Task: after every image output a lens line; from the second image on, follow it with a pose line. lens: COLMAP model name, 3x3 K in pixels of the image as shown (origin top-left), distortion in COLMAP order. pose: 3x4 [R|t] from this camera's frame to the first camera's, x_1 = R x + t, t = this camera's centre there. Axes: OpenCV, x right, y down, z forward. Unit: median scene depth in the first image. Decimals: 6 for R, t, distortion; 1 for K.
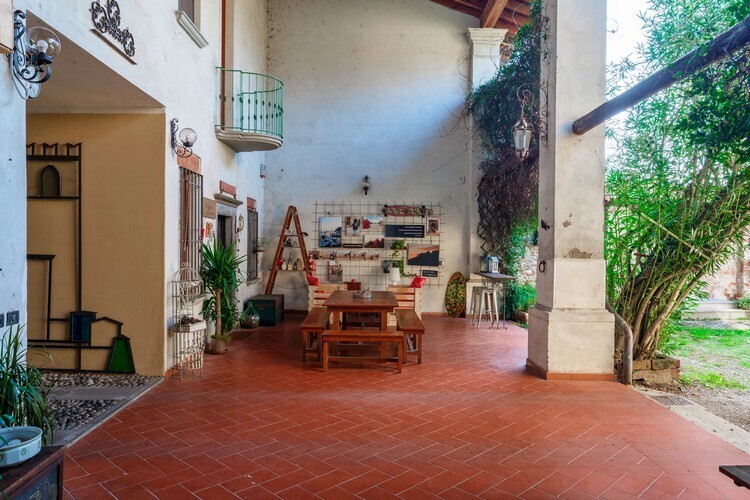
lens RADIAL K [[555.9, 0, 376.6], [0, 555.9, 248.1], [0, 0, 1]] dist [-0.004954, 0.000993]
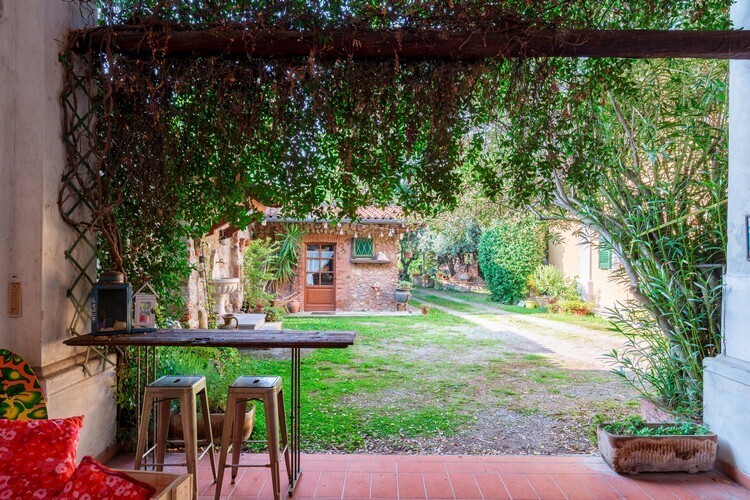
lens RADIAL K [[484.0, 0, 380.9], [0, 484.0, 248.2], [0, 0, 1]] dist [-0.000736, -0.001002]
pose [[0.007317, 0.002969, 0.999969, -0.077604], [0.002687, 0.999992, -0.002988, -0.004116], [-0.999970, 0.002708, 0.007309, 0.815927]]
